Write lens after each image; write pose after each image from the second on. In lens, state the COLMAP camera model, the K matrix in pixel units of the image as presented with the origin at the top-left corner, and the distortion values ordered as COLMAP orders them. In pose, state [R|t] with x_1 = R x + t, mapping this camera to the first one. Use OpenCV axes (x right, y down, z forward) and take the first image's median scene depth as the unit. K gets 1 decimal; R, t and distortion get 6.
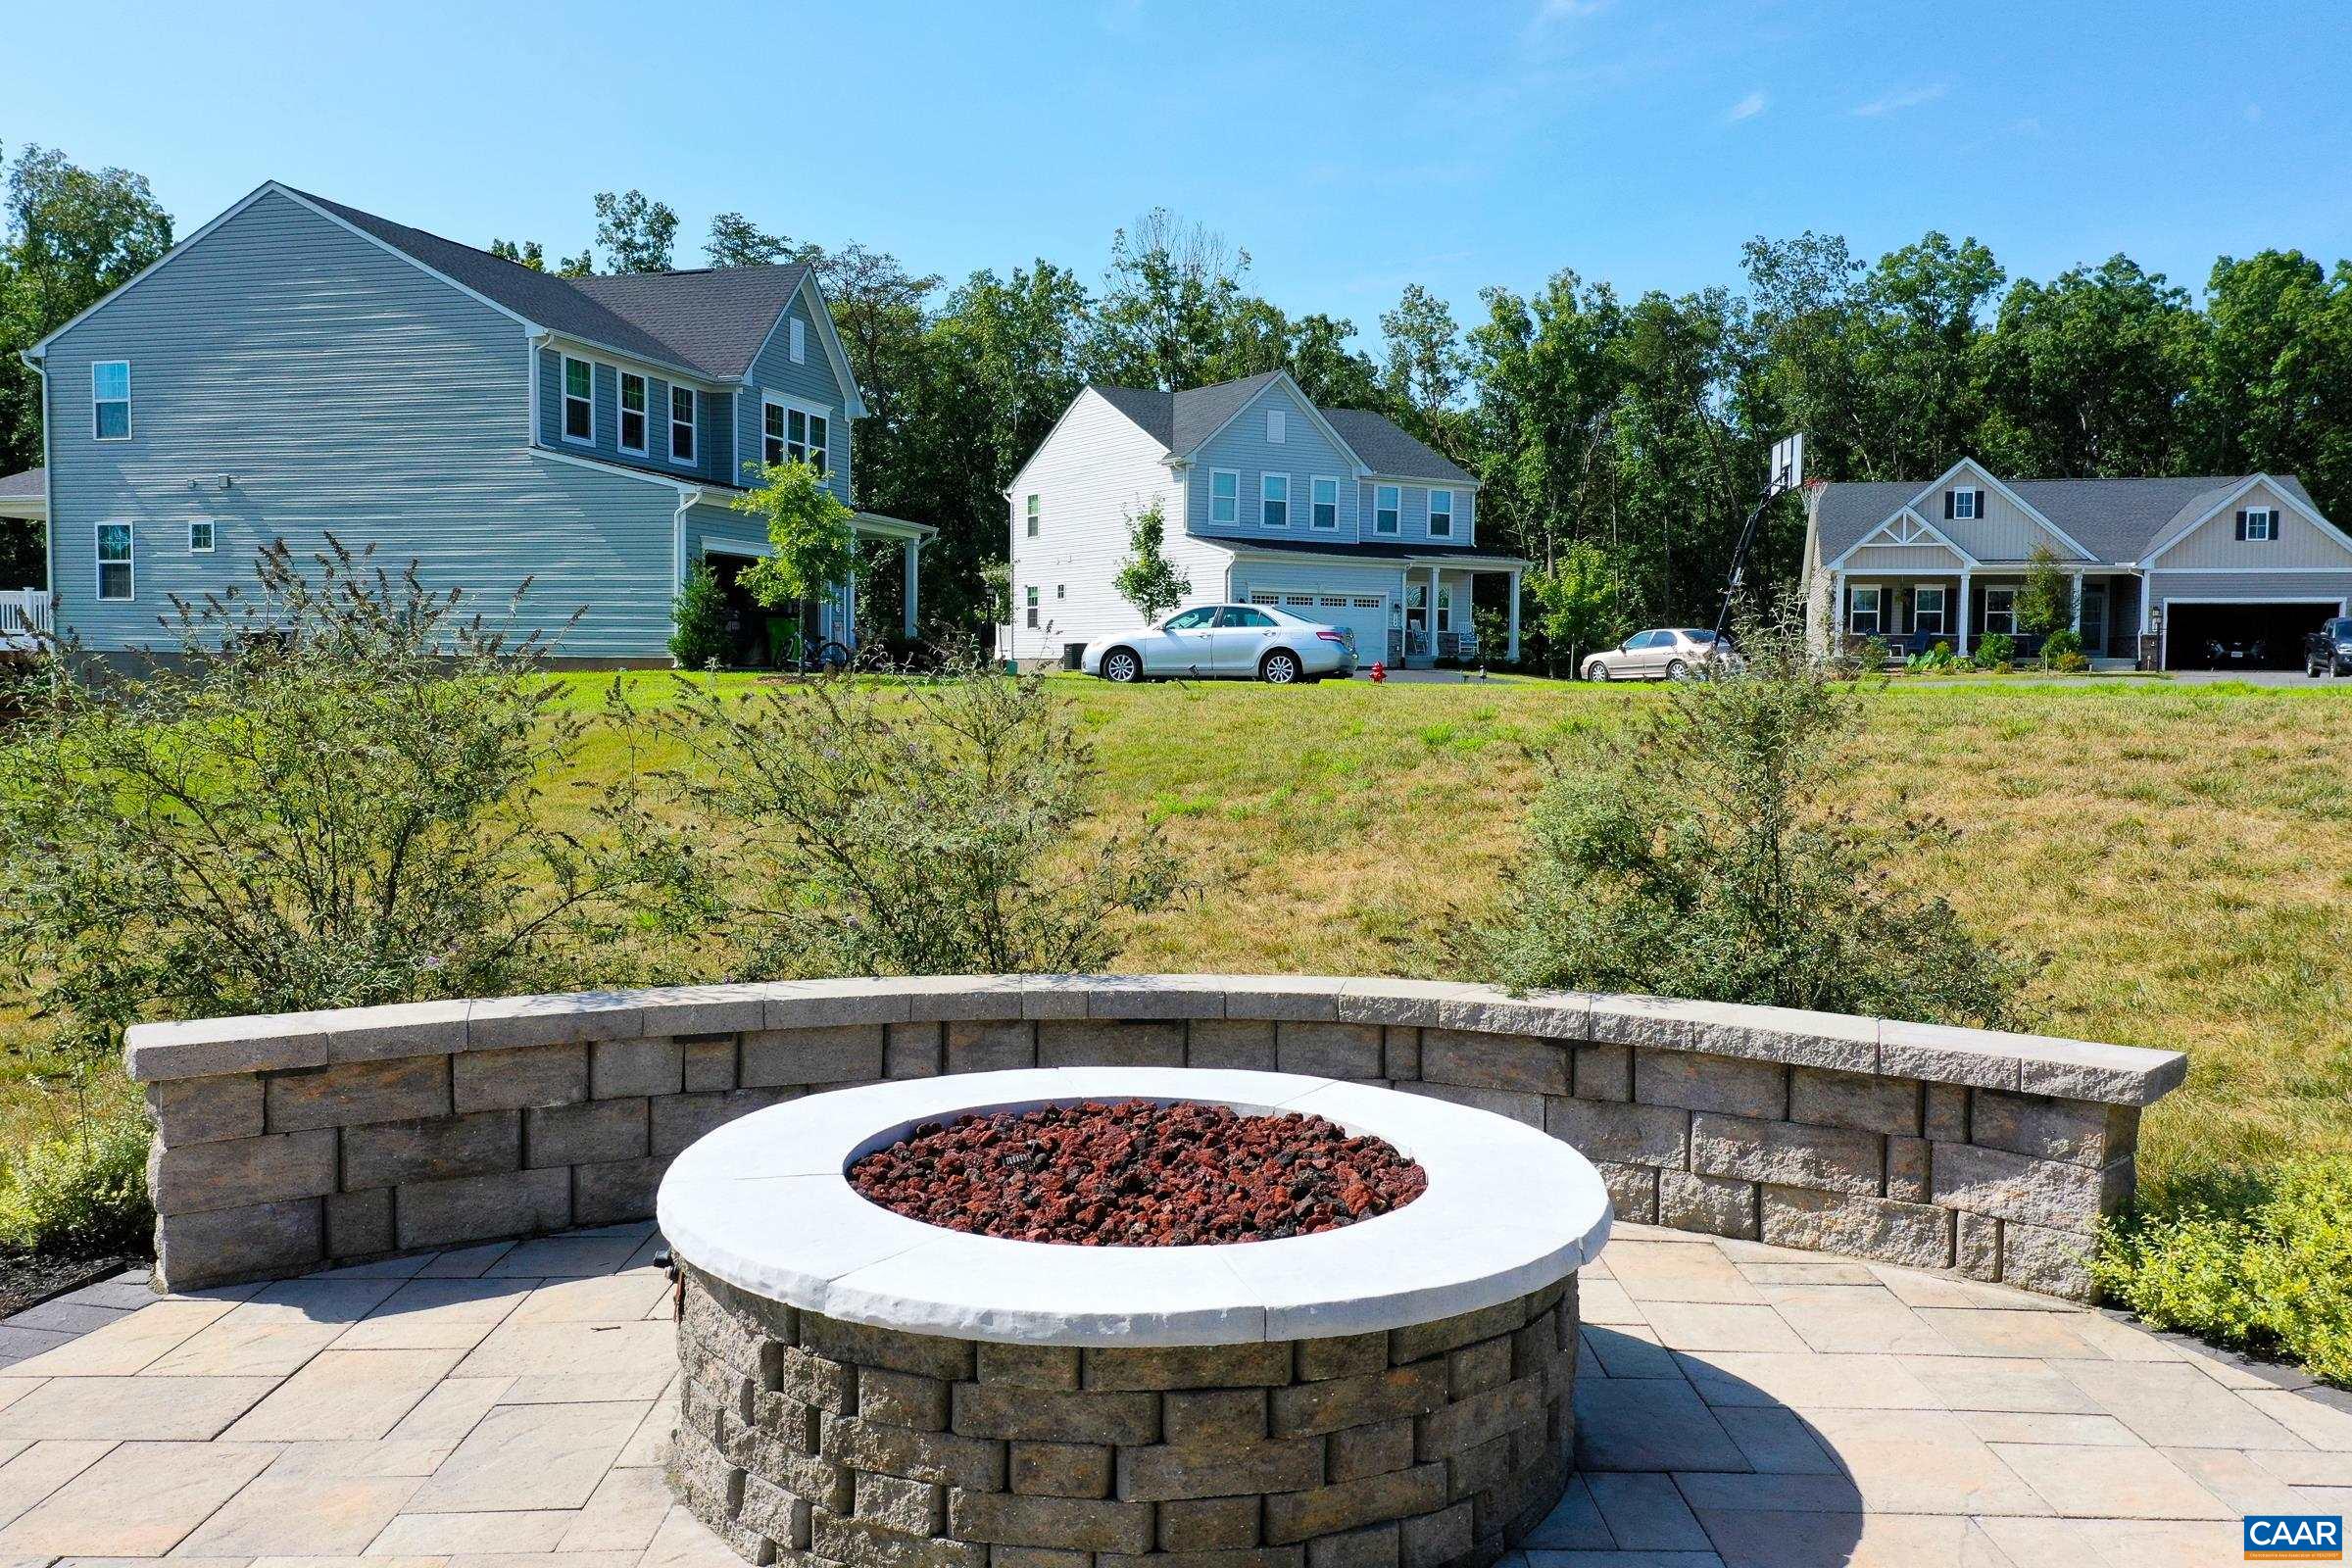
lens RADIAL K [[1939.1, 0, 1176.0], [0, 1939.1, 784.0], [0, 0, 1]] dist [0.001624, 0.000861]
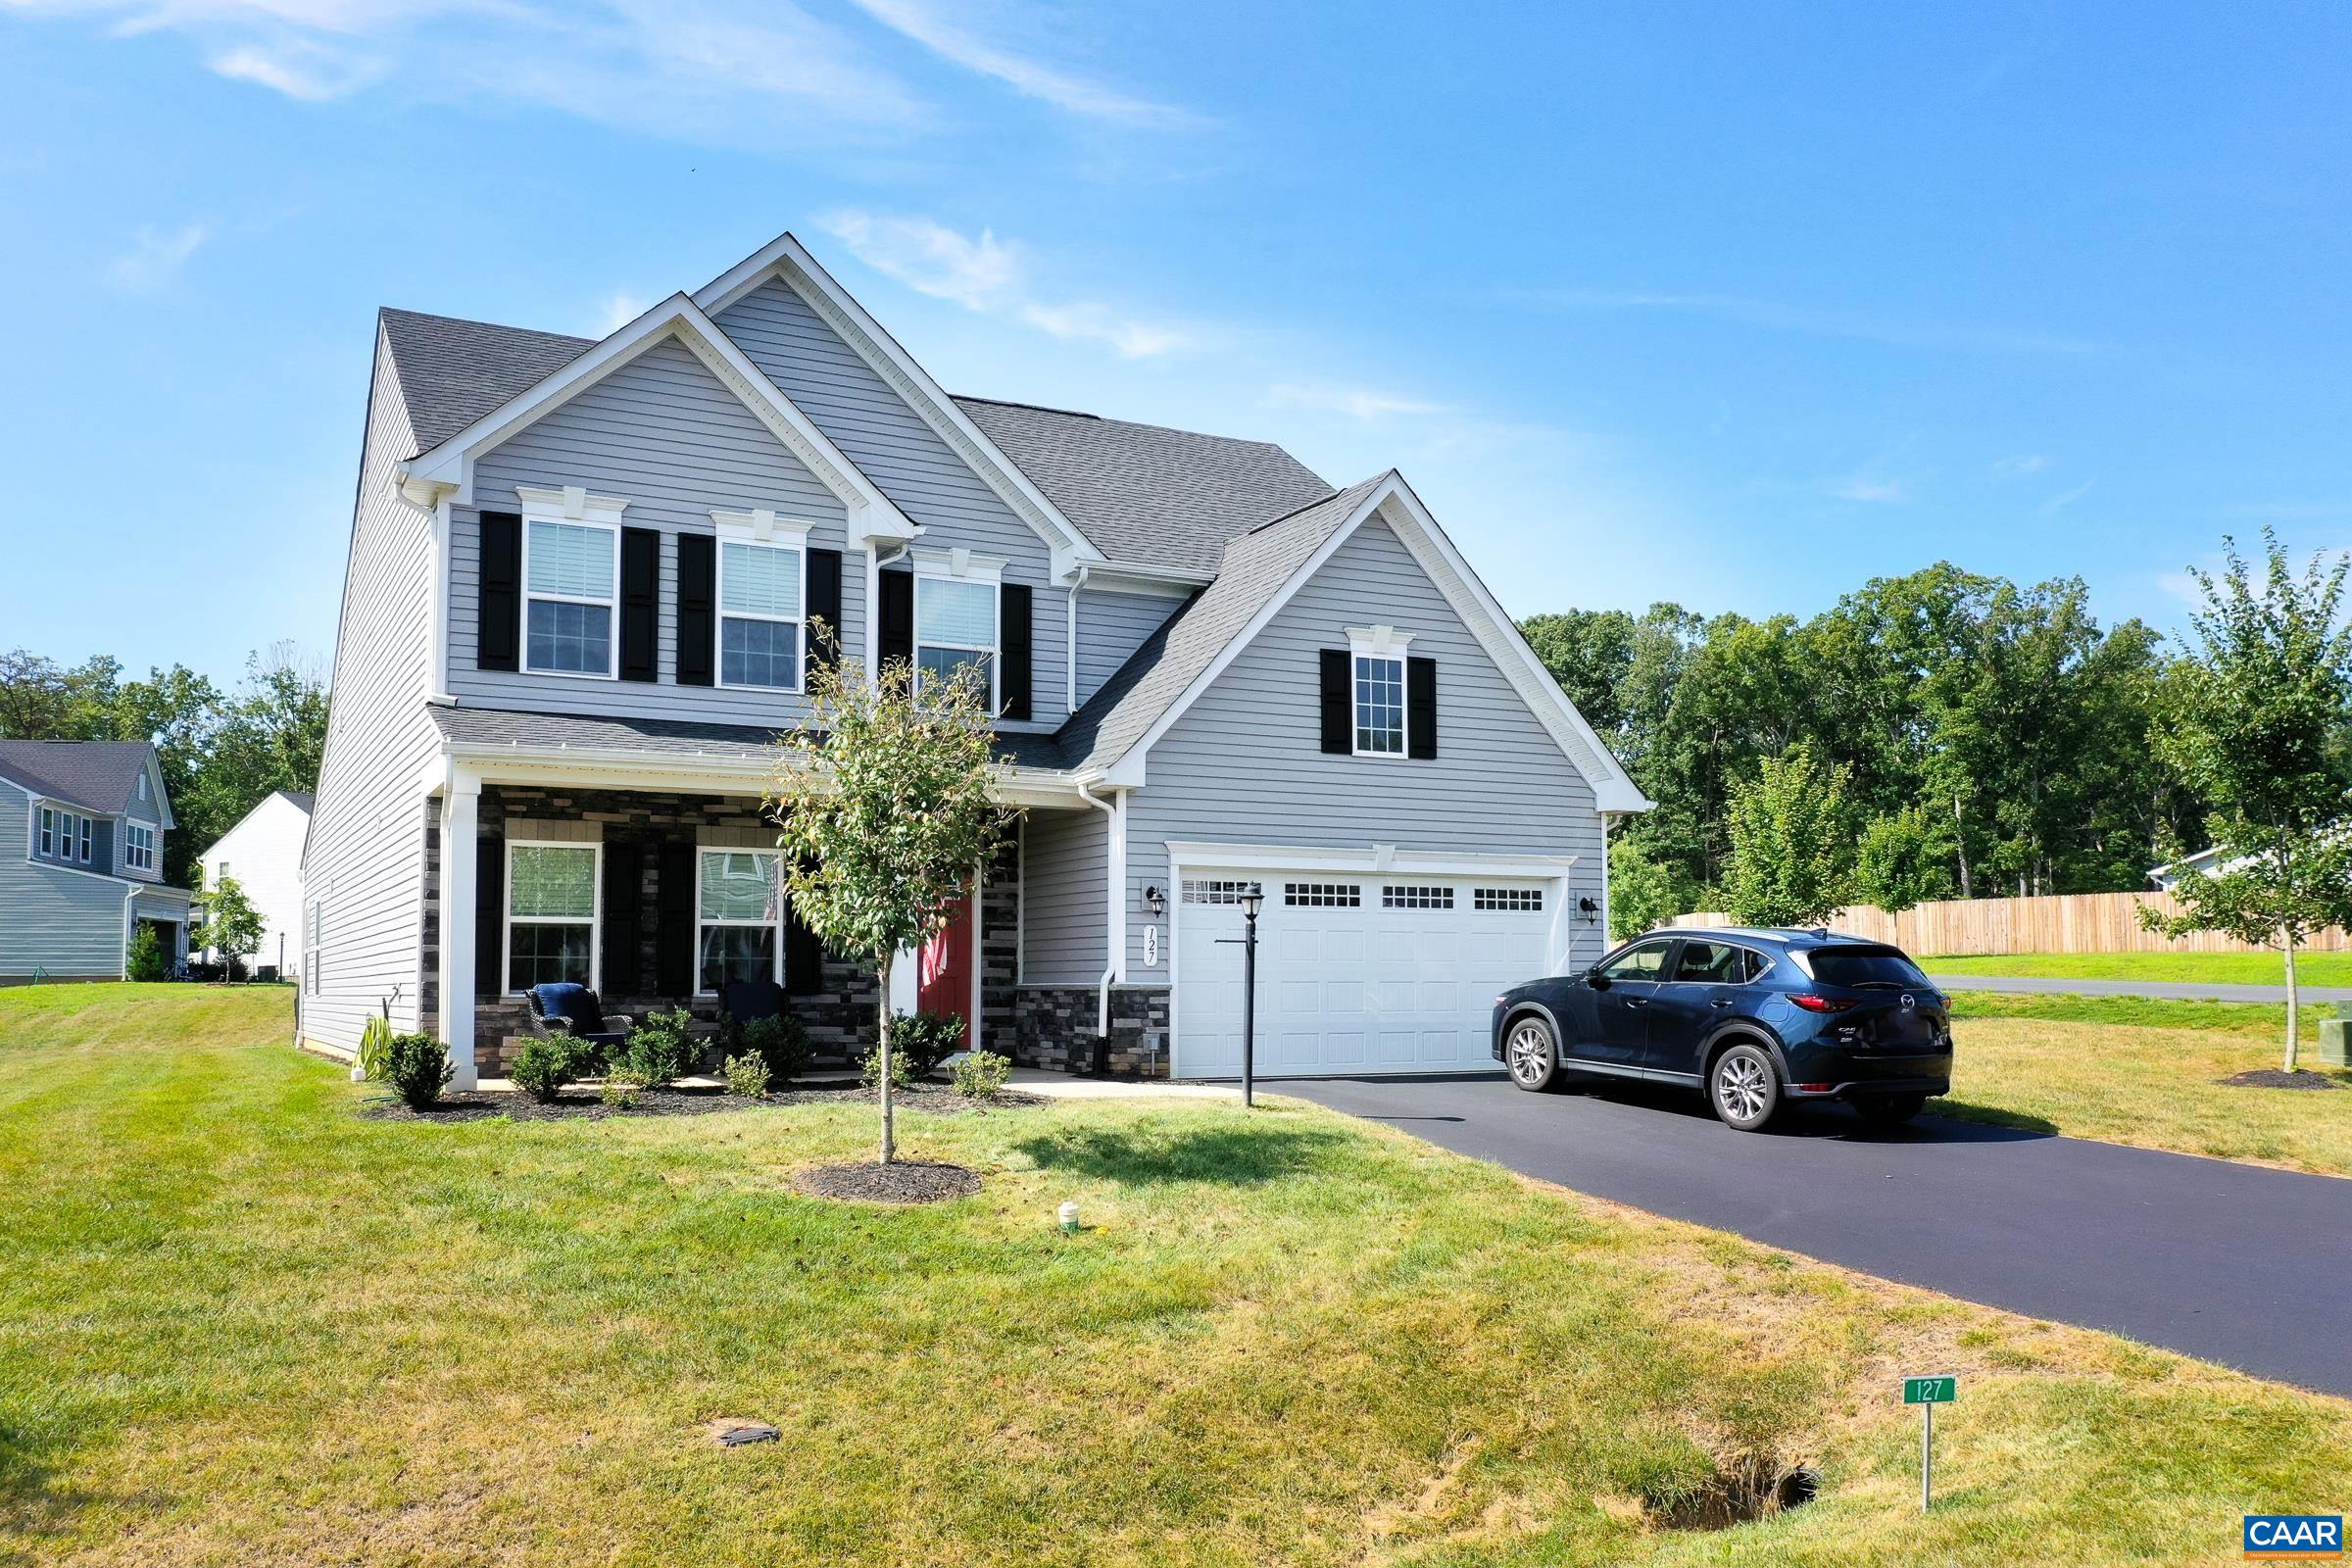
lens RADIAL K [[1901.3, 0, 1144.3], [0, 1901.3, 872.0], [0, 0, 1]] dist [0.005722, -0.002476]
pose [[0.886564, 0.016618, 0.462308, -0.088974], [0.038354, 0.993274, -0.109255, 0.026757], [-0.461014, 0.114593, 0.879963, -0.400505]]
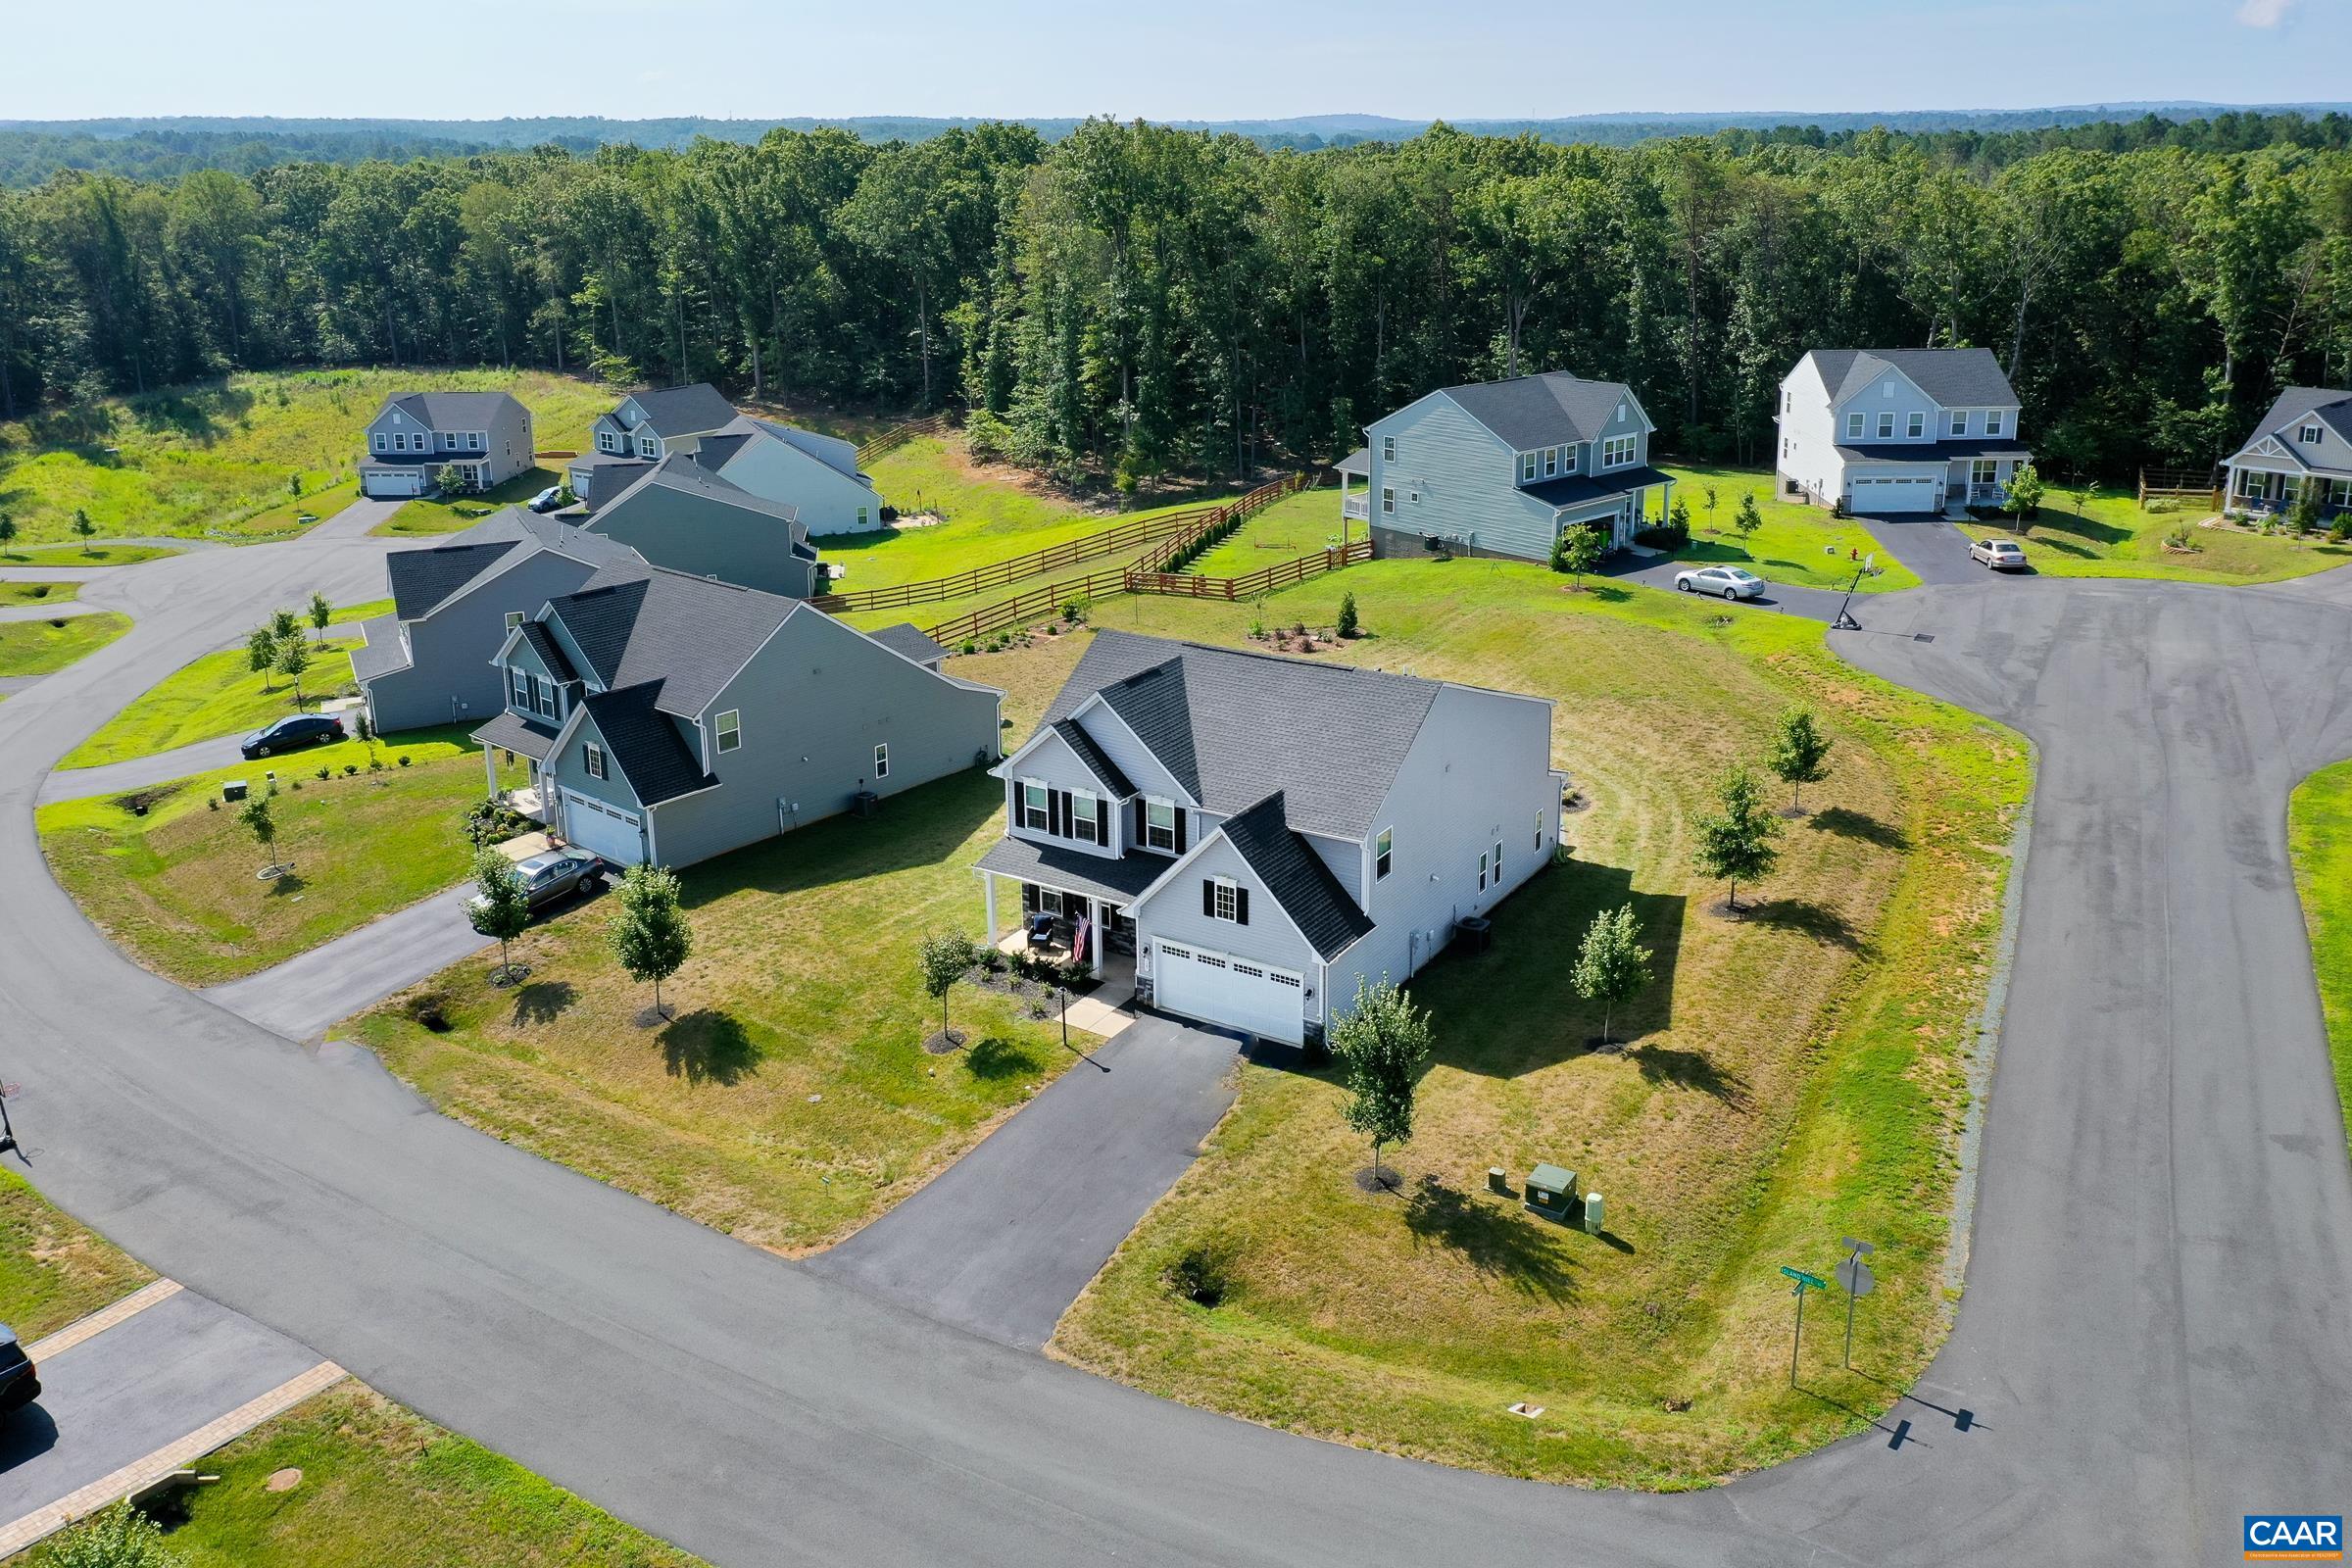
lens RADIAL K [[1868.9, 0, 1196.2], [0, 1868.9, 638.2], [0, 0, 1]] dist [-0.001175, 0.008852]
pose [[0.847476, 0.118090, -0.517533, 0.311966], [-0.010653, 0.978529, 0.205834, -0.210251], [0.530728, -0.168926, 0.830537, -0.686880]]
